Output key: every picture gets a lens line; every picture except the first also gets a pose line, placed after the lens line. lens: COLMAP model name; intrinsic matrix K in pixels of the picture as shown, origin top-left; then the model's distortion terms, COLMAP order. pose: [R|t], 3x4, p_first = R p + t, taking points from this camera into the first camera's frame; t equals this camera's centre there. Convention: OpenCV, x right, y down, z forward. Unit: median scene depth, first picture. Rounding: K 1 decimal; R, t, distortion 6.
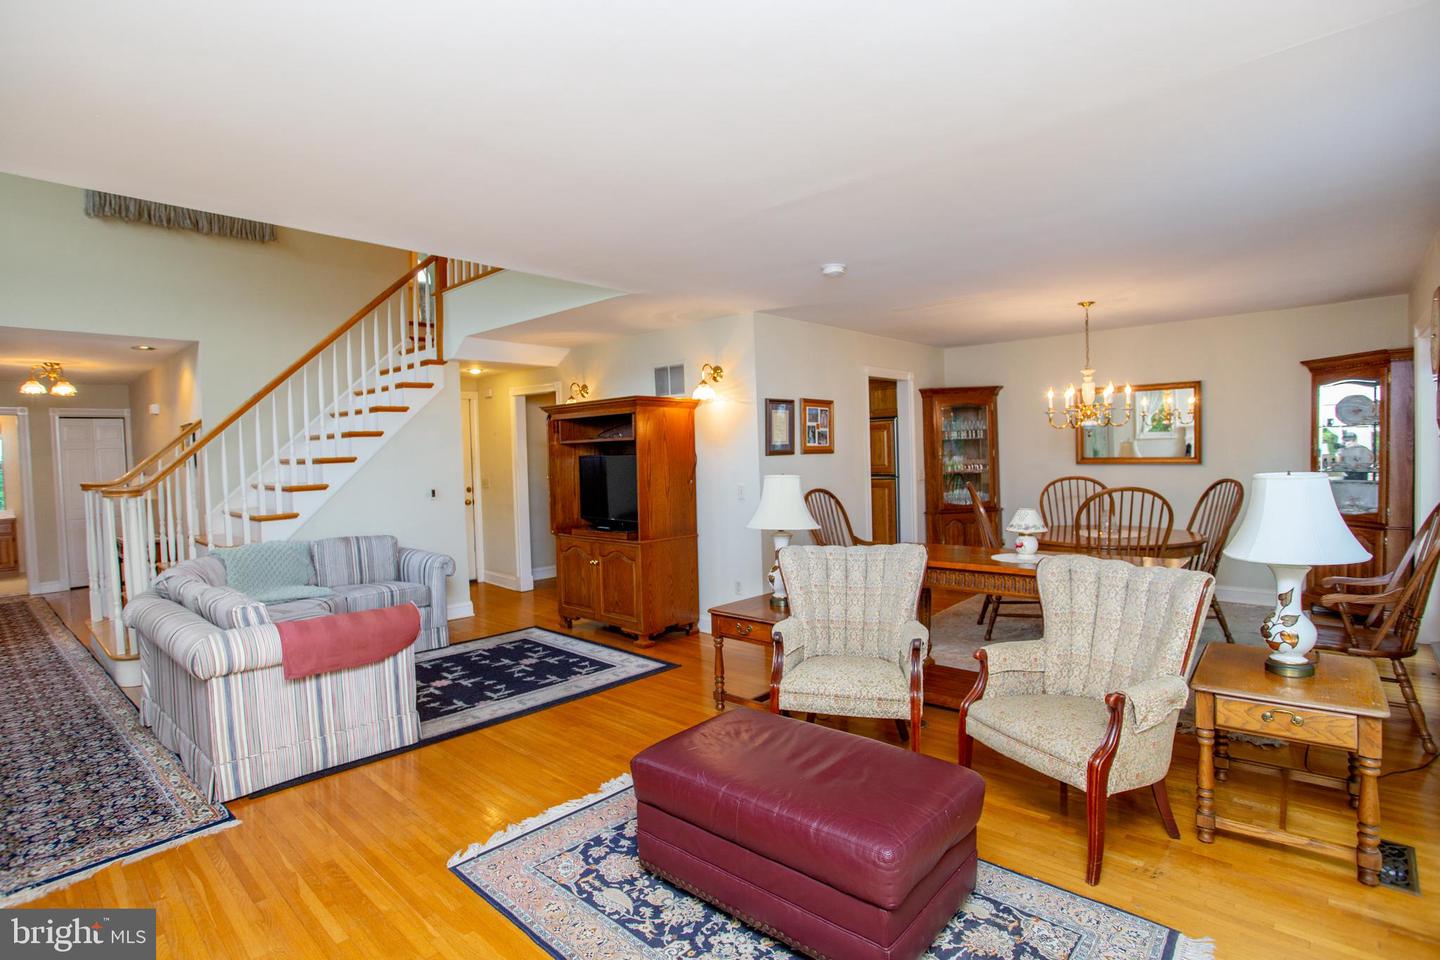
lens RADIAL K [[705.7, 0, 712.6], [0, 705.7, 473.8], [0, 0, 1]] dist [-0.076533, 0.033807]
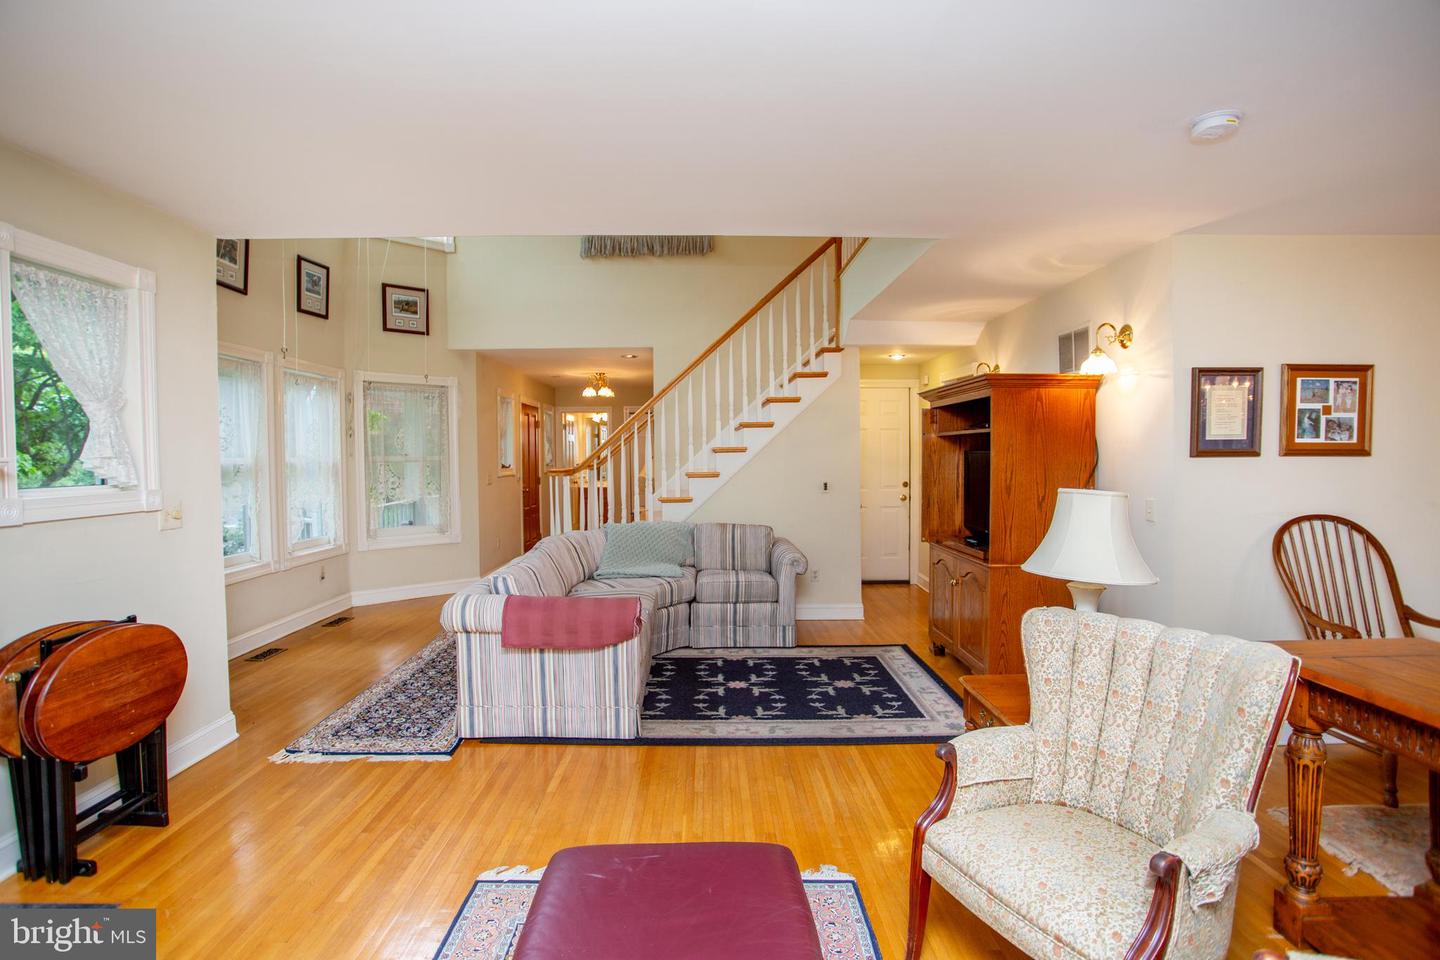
lens RADIAL K [[705.7, 0, 712.6], [0, 705.7, 473.8], [0, 0, 1]] dist [-0.076533, 0.033807]
pose [[0.684770, 0.043594, -0.727454, 0.240819], [-0.032679, 0.999042, 0.029108, -0.015023], [0.728026, 0.003840, 0.685539, 0.265169]]
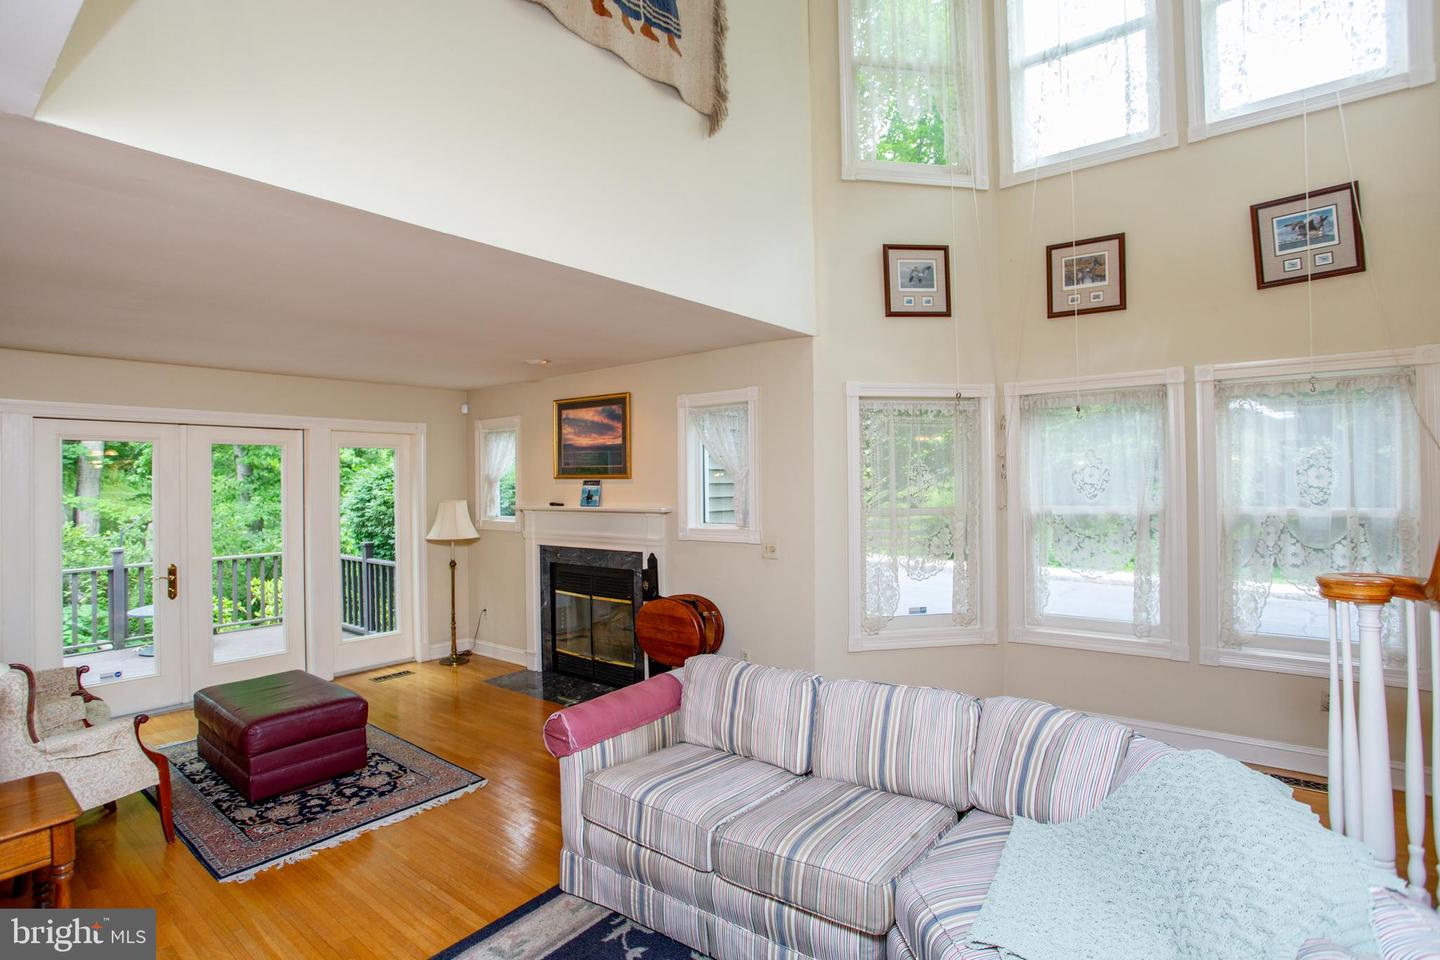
lens RADIAL K [[705.7, 0, 712.6], [0, 705.7, 473.8], [0, 0, 1]] dist [-0.076533, 0.033807]
pose [[-0.996643, 0.038244, -0.072382, -0.385691], [0.037155, 0.999176, 0.016332, -0.057109], [0.072947, 0.013588, -0.997243, 1.204383]]
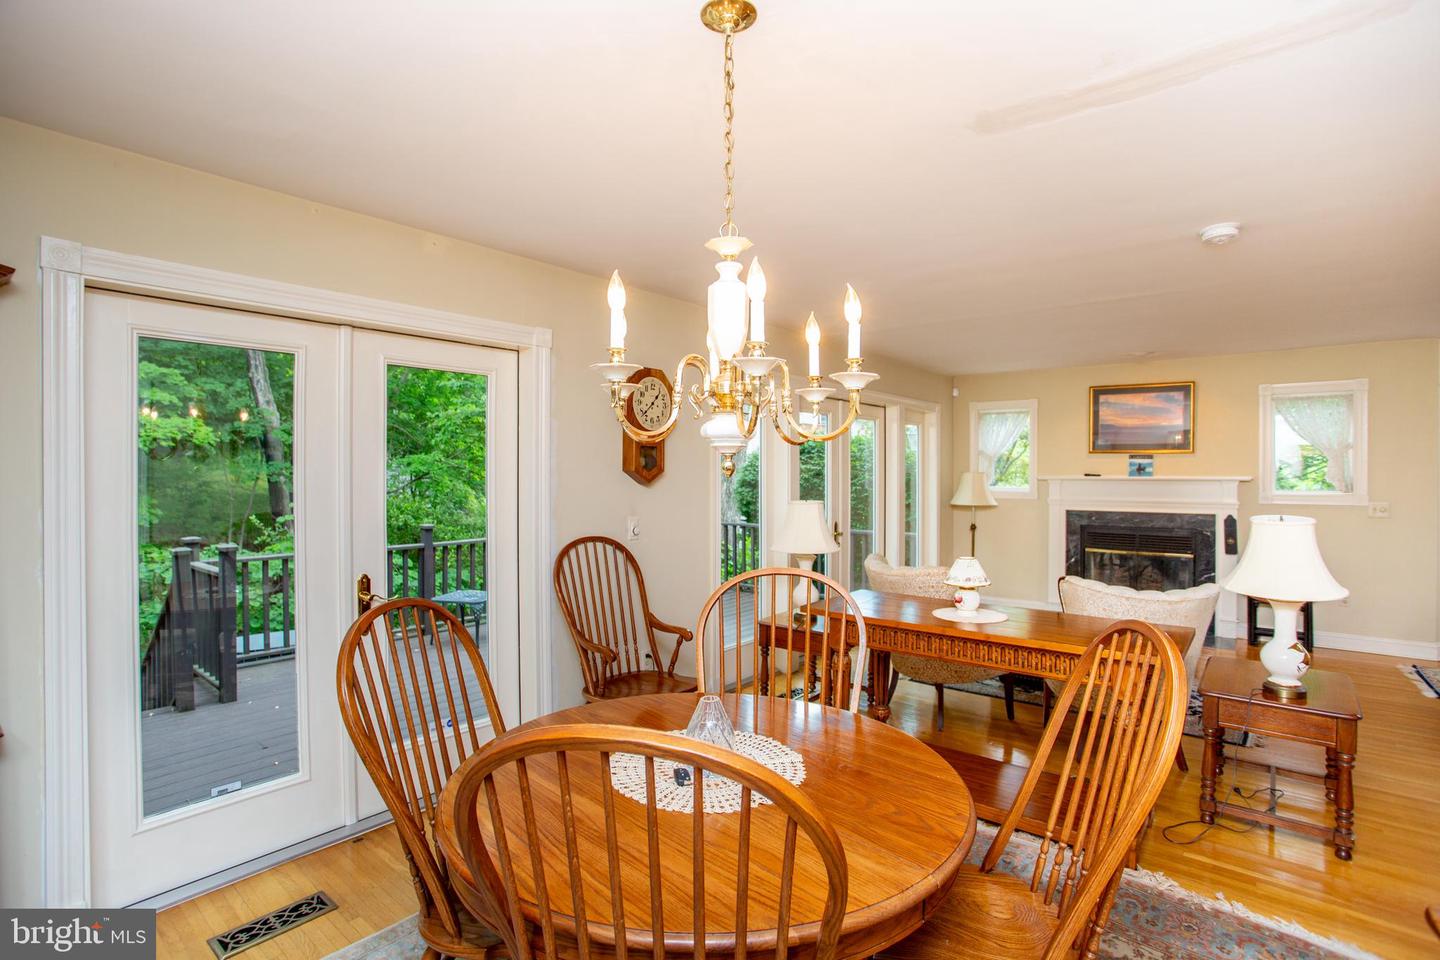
lens RADIAL K [[714.3, 0, 724.8], [0, 714.3, 472.4], [0, 0, 1]] dist [-0.017486, -0.000143]
pose [[-0.996228, 0.027906, -0.082170, 0.591072], [0.025231, 0.999123, 0.033423, -0.066795], [0.083030, 0.031223, -0.996058, 1.338502]]
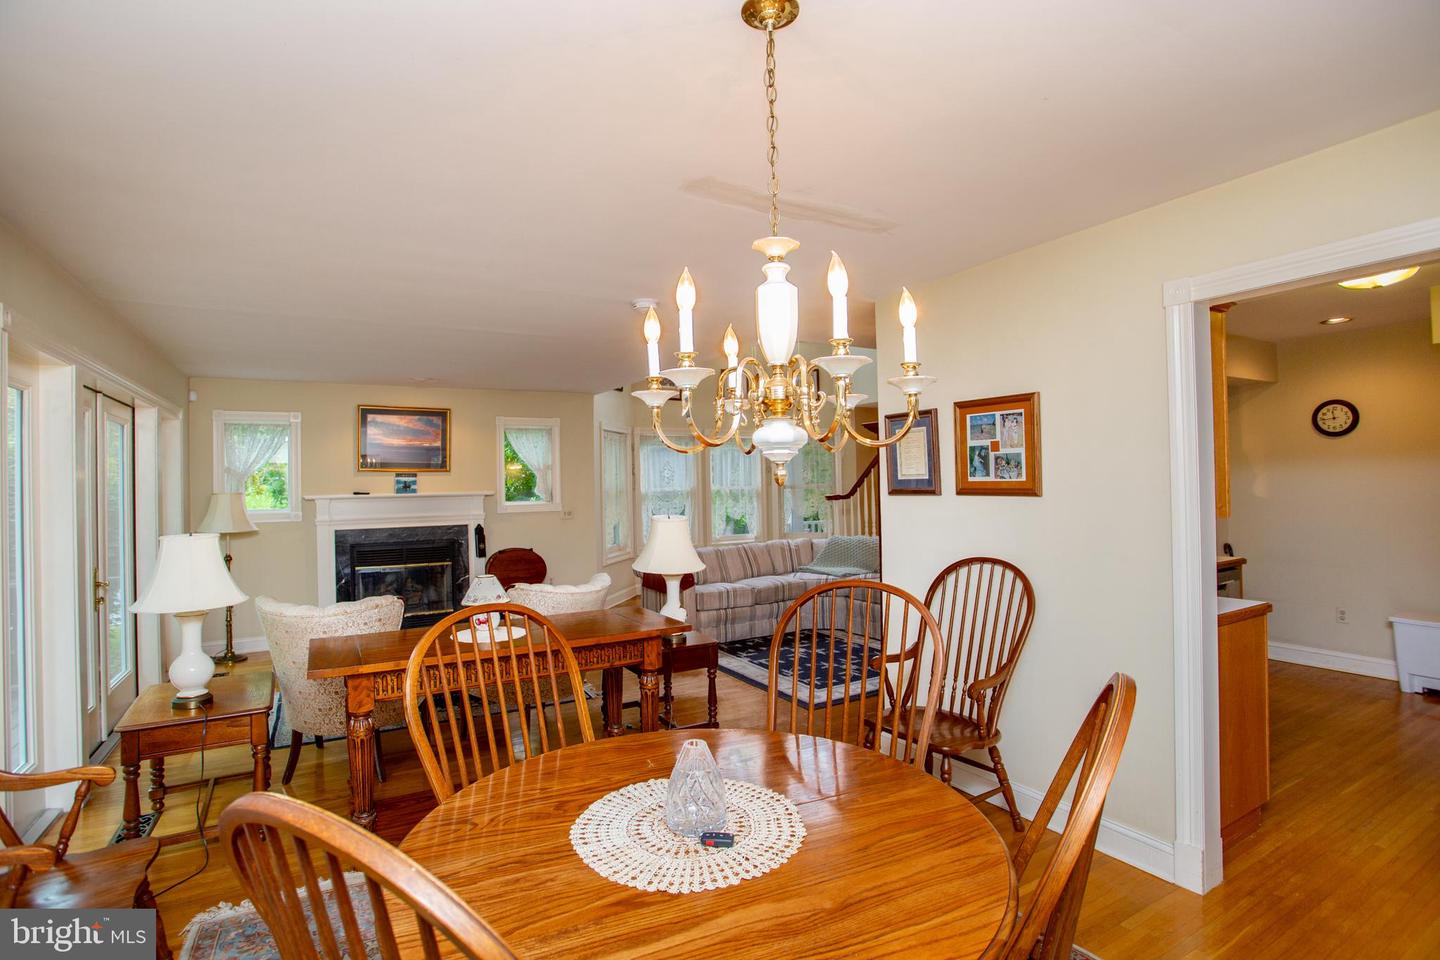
lens RADIAL K [[705.7, 0, 712.6], [0, 705.7, 473.8], [0, 0, 1]] dist [-0.076533, 0.033807]
pose [[-0.301905, 0.021820, -0.953088, 0.834459], [0.000204, 0.999739, 0.022824, -0.065721], [0.953338, 0.006696, -0.301831, 1.081785]]
